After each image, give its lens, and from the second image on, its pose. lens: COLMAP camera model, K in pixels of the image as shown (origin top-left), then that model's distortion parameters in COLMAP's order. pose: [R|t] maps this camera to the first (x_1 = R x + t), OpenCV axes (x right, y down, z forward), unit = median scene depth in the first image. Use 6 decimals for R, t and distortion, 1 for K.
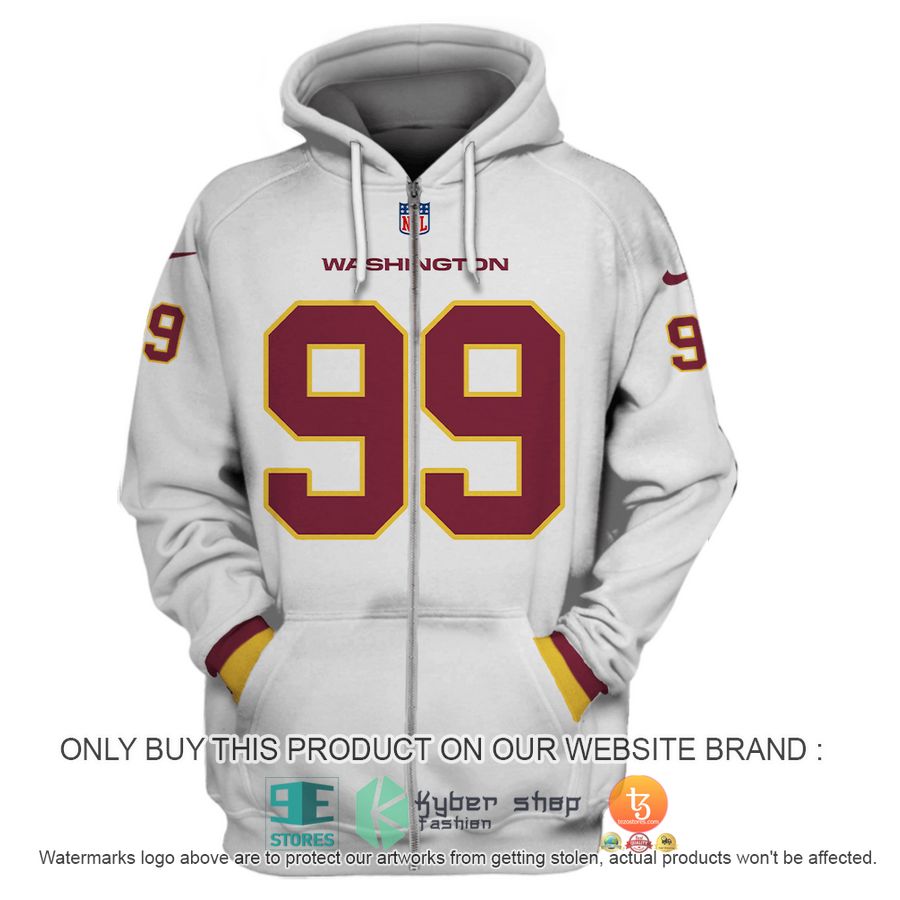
lens RADIAL K [[6492.5, 0, 449.5], [0, 6492.5, 450.1], [0, 0, 1]] dist [-4.047958, 0.000000]
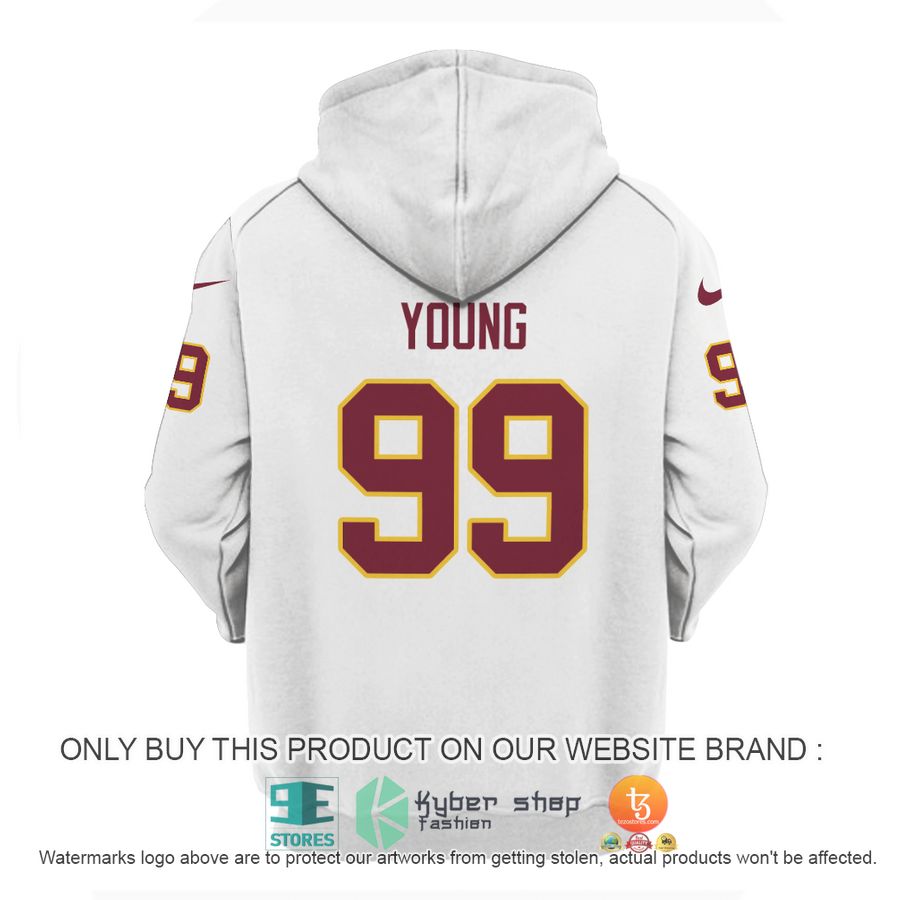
lens RADIAL K [[6492.5, 0, 450.7], [0, 6492.5, 450.3], [0, 0, 1]] dist [-4.047958, 0.000000]
pose [[1.000000, -0.000076, 0.000194, -0.008310], [0.000076, 1.000000, 0.000025, -0.010106], [-0.000194, -0.000025, 1.000000, -0.178401]]
